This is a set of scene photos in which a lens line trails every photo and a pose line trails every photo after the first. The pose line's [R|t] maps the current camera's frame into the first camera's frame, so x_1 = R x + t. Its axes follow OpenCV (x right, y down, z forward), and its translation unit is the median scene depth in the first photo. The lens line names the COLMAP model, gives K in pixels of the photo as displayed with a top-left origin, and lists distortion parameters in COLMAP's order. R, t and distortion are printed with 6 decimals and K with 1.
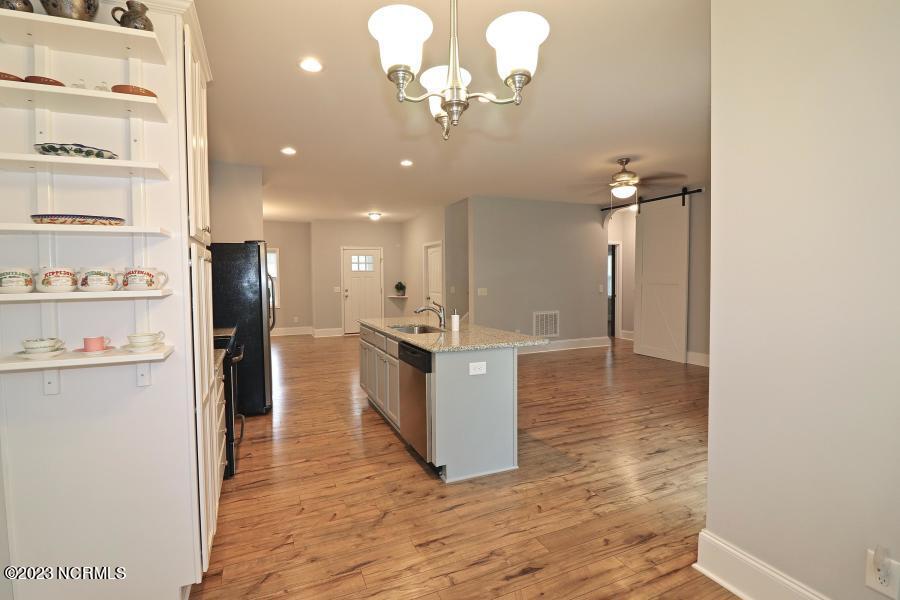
lens RADIAL K [[414.5, 0, 433.3], [0, 414.5, 296.0], [0, 0, 1]] dist [-0.000801, -0.000178]
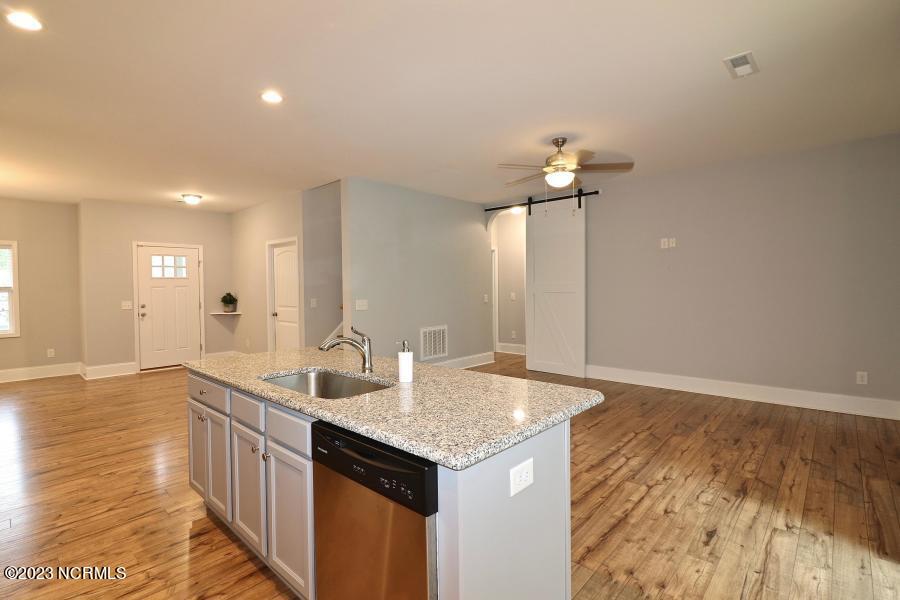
lens RADIAL K [[423.6, 0, 437.7], [0, 423.6, 296.1], [0, 0, 1]] dist [0.001947, -0.015295]
pose [[0.914346, -0.012708, 0.404734, -0.068419], [0.022500, 0.999558, -0.019447, -0.008540], [-0.404308, 0.026888, 0.914228, 0.243591]]
